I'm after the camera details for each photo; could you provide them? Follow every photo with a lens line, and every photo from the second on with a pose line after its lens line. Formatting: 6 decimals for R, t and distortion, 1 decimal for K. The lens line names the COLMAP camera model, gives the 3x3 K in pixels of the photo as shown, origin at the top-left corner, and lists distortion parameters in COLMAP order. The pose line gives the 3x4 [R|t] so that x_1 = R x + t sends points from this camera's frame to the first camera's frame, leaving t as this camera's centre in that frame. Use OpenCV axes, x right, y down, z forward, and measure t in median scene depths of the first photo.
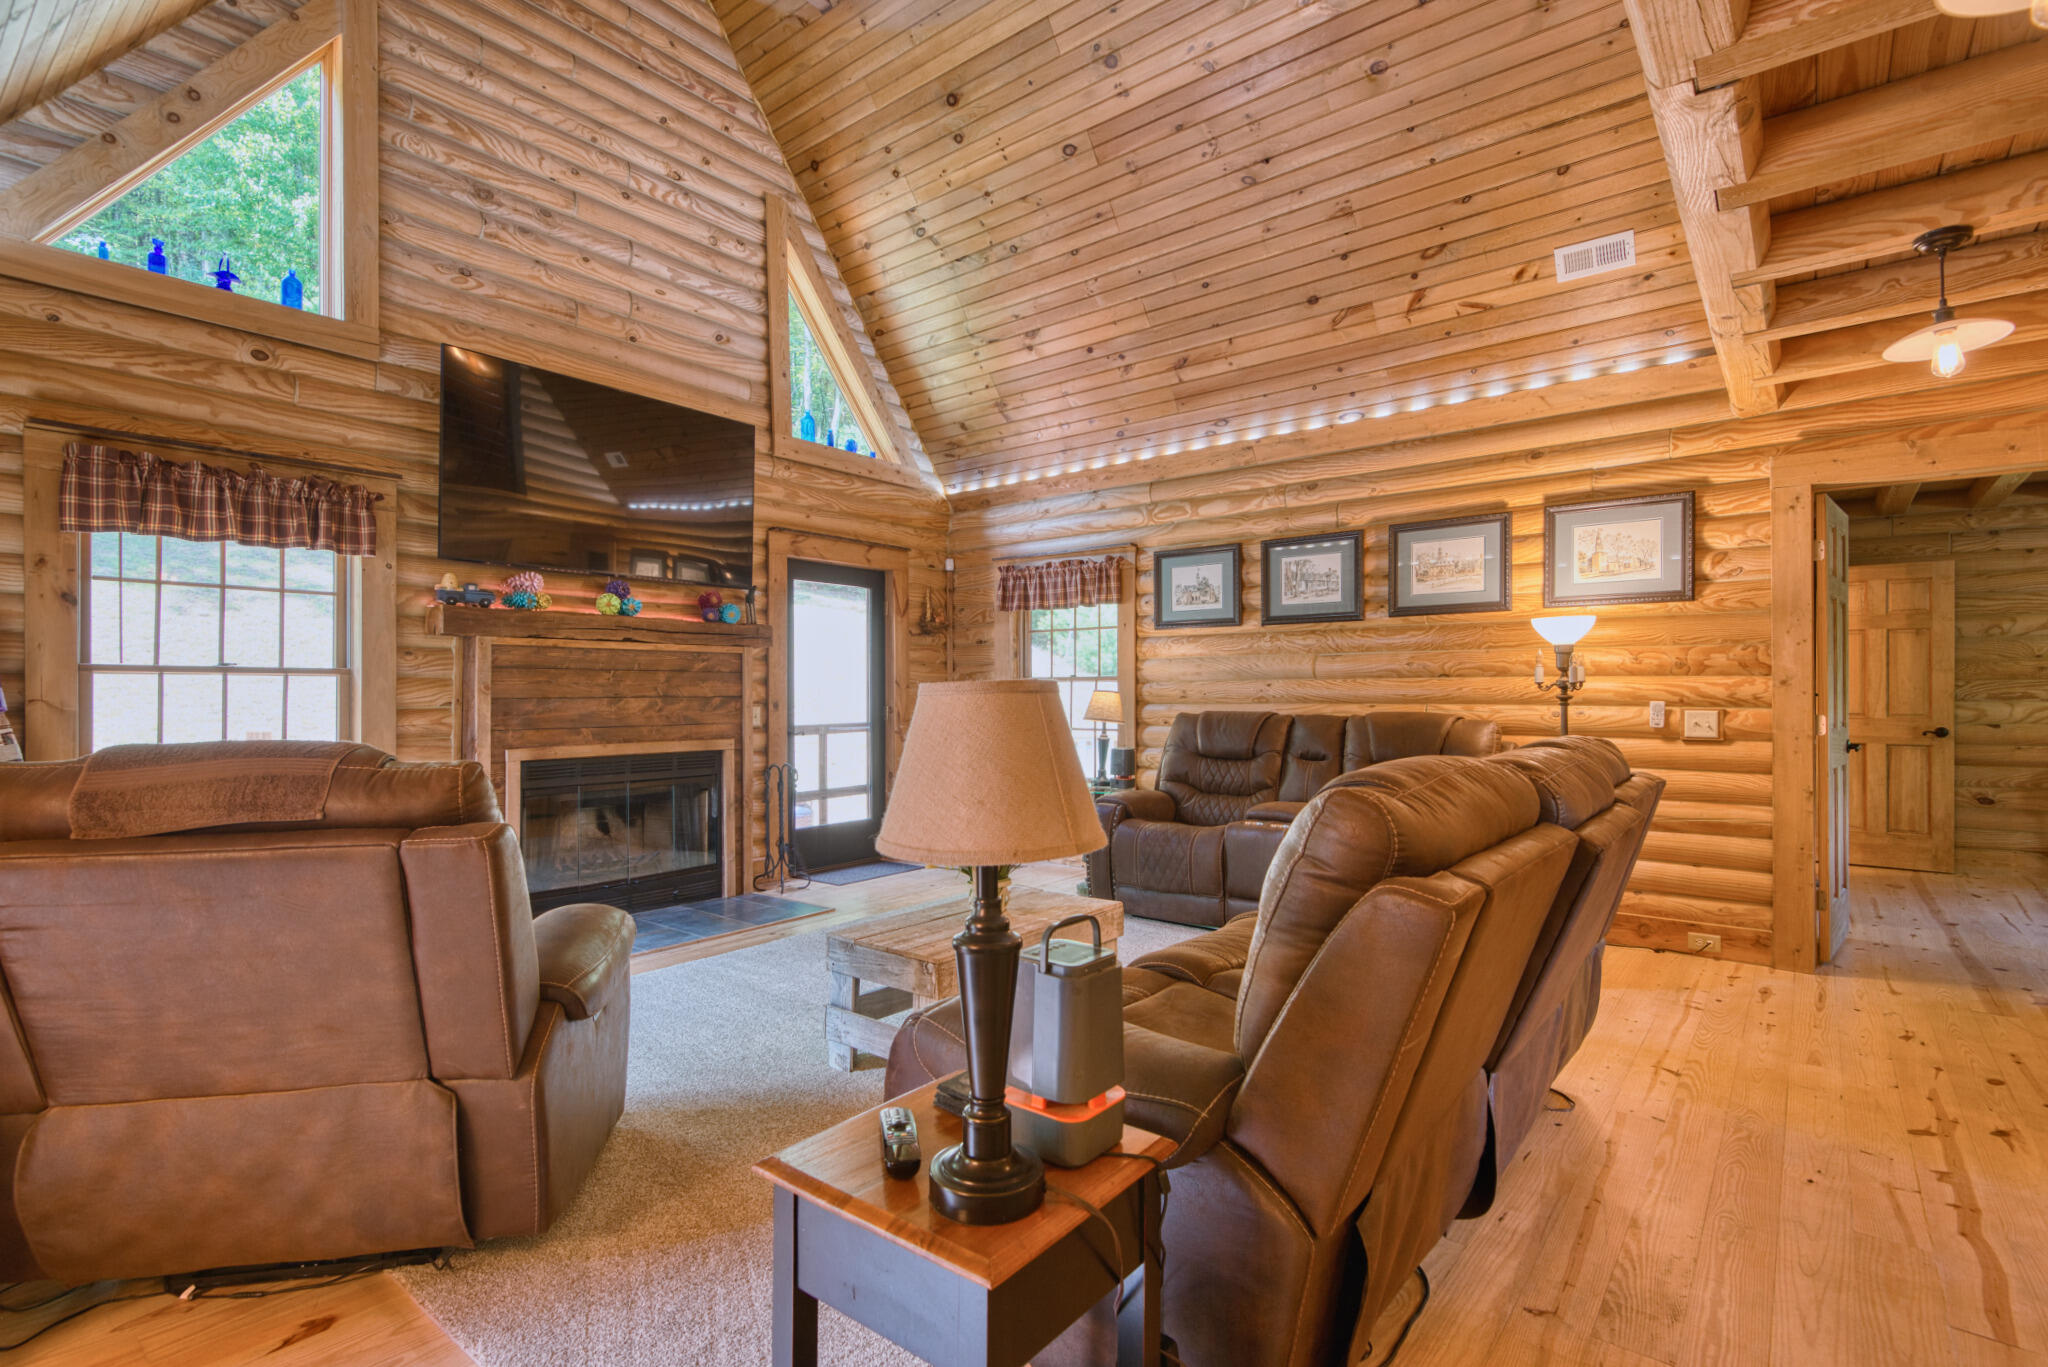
lens RADIAL K [[962.0, 0, 1038.7], [0, 962.0, 687.3], [0, 0, 1]] dist [0.012202, -0.009752]
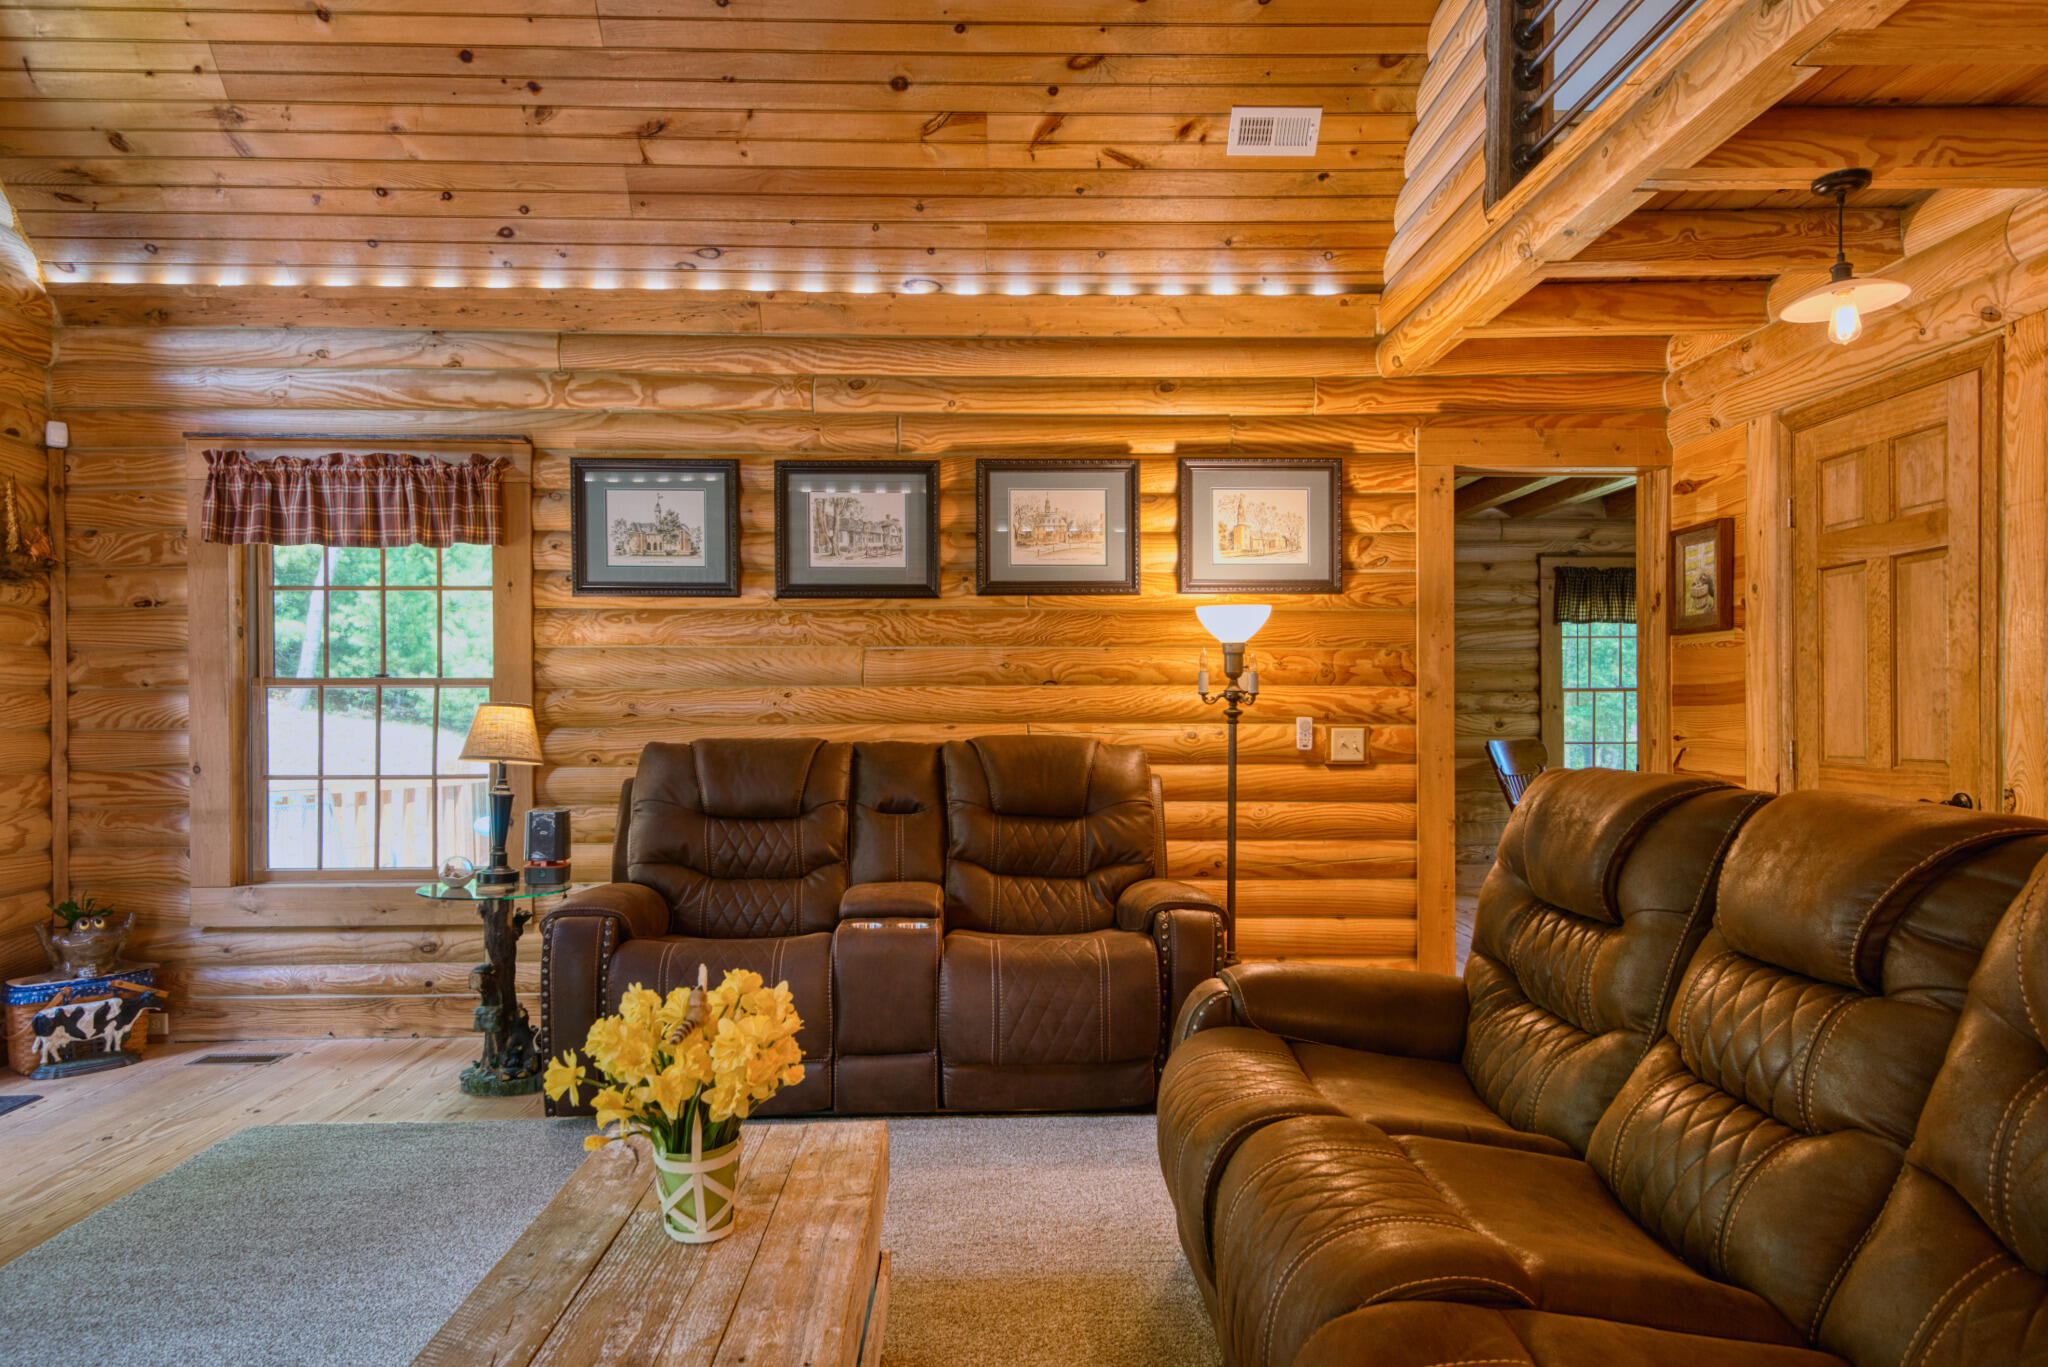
lens RADIAL K [[1292.2, 0, 1026.1], [0, 1292.2, 709.8], [0, 0, 1]] dist [0.038427, -0.021412]
pose [[0.763291, -0.002531, 0.646050, -0.195837], [-0.001631, 0.999982, 0.005845, 0.002128], [-0.646053, -0.005515, 0.763273, 0.285617]]
